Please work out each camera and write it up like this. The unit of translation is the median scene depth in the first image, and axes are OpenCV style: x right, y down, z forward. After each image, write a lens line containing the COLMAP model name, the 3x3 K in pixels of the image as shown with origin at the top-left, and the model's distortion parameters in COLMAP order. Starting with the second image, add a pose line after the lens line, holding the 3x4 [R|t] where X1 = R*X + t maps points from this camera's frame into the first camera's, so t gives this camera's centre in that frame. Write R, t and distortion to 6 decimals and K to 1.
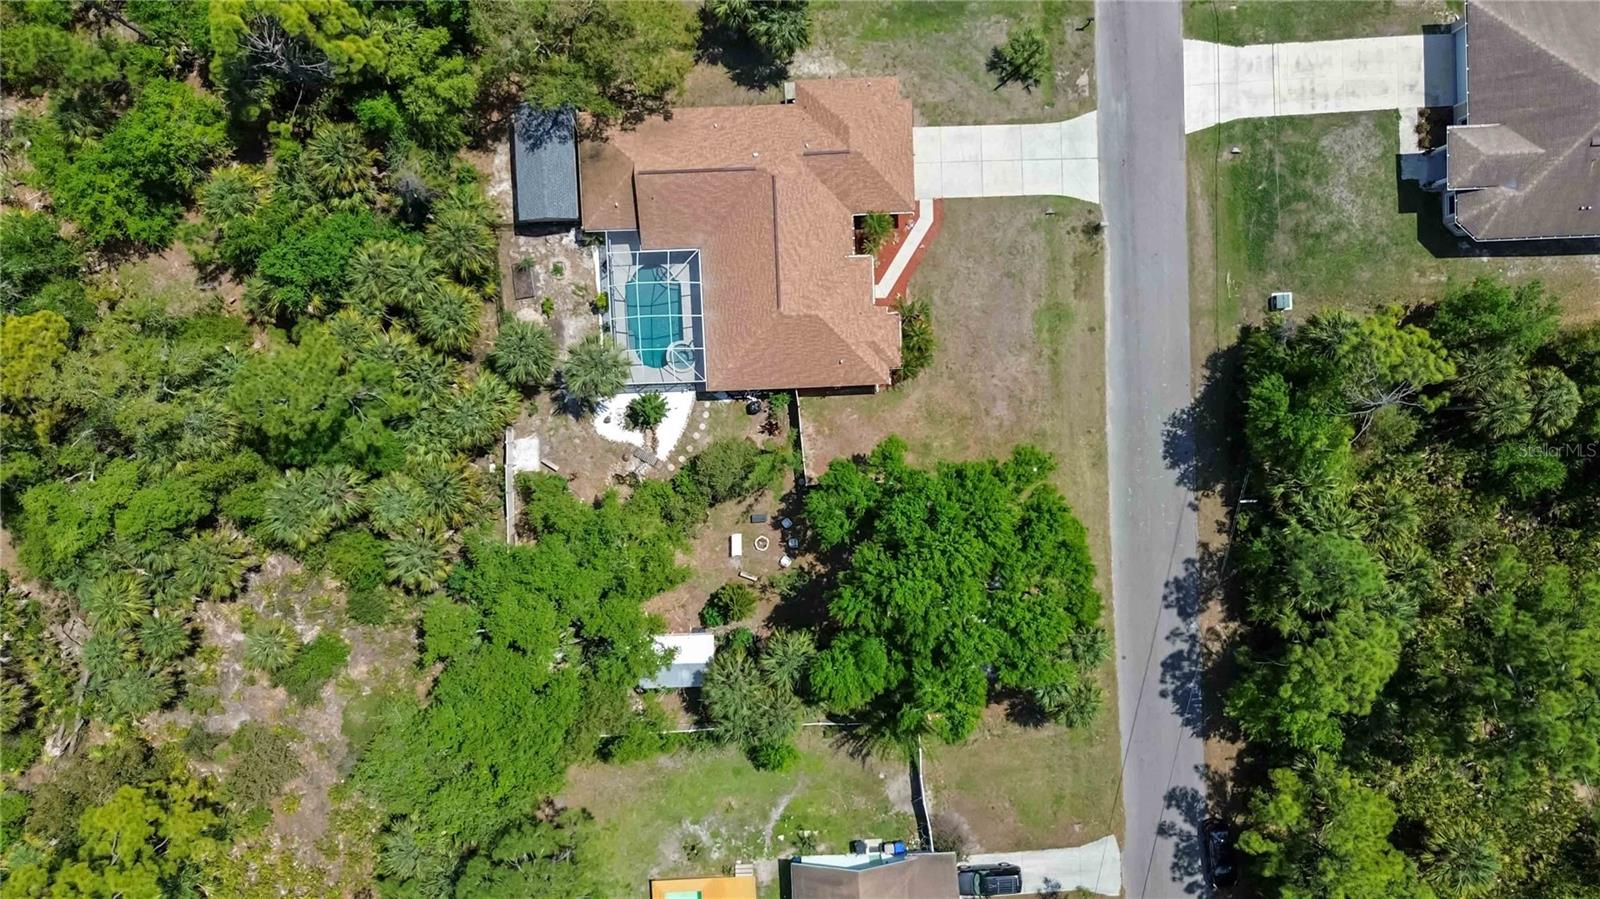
lens RADIAL K [[1146.1, 0, 796.6], [0, 1146.1, 445.4], [0, 0, 1]] dist [0.051207, -0.046192]
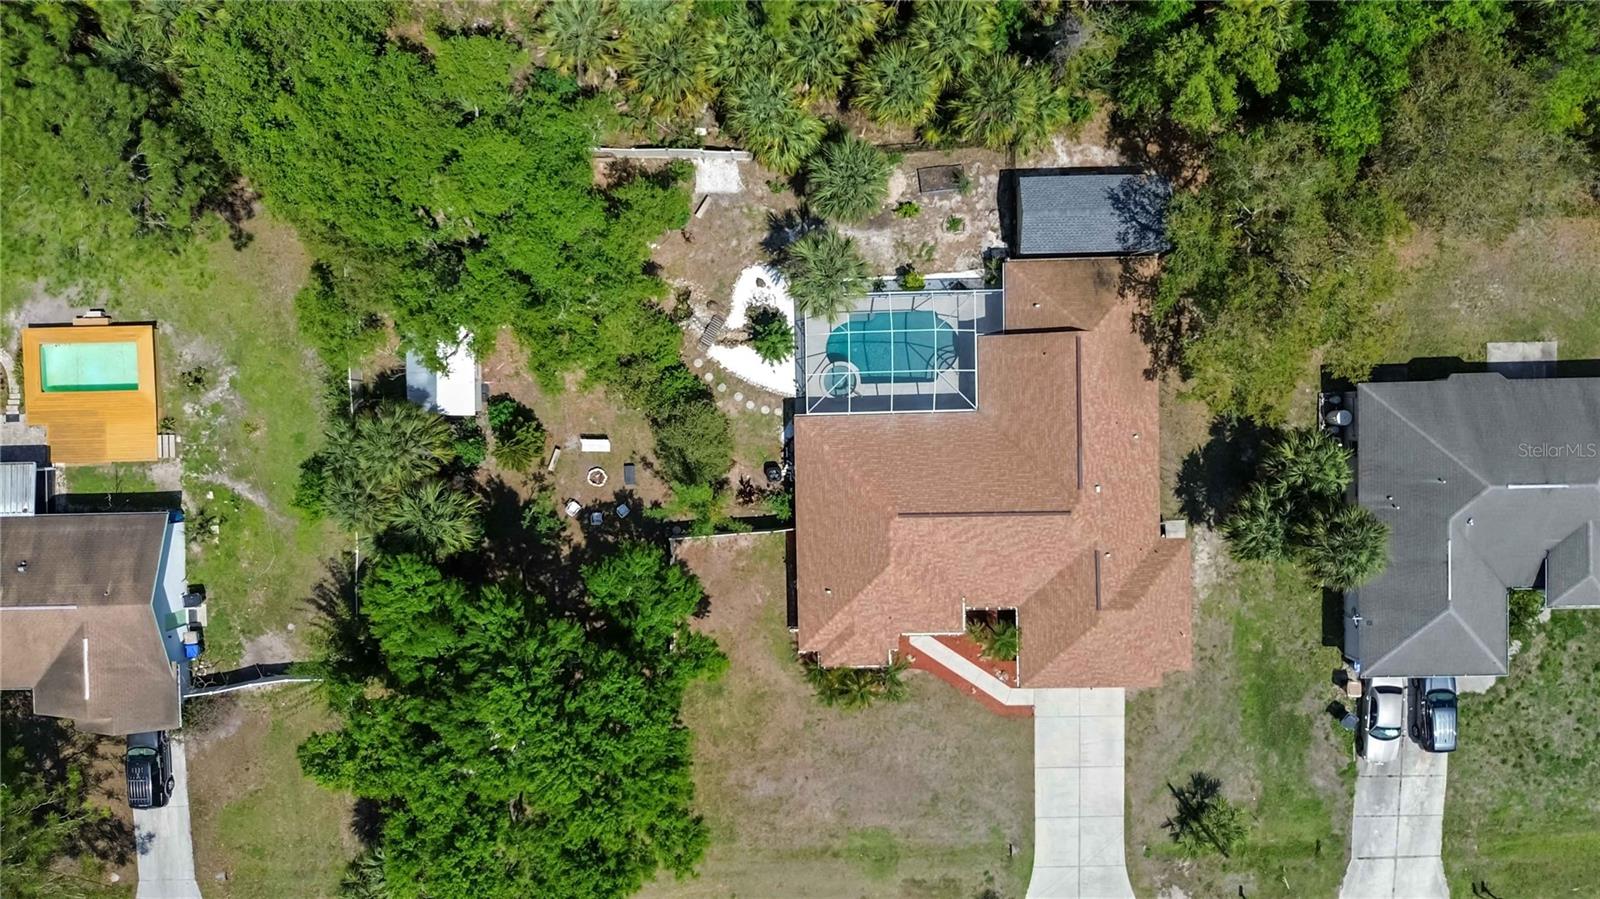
lens RADIAL K [[1146.1, 0, 803.8], [0, 1146.1, 444.1], [0, 0, 1]] dist [0.051207, -0.046192]
pose [[-0.020895, 0.999577, 0.020250, -0.072755], [-0.999316, -0.020263, -0.030933, -0.029832], [-0.030510, -0.020883, 0.999316, 0.224095]]
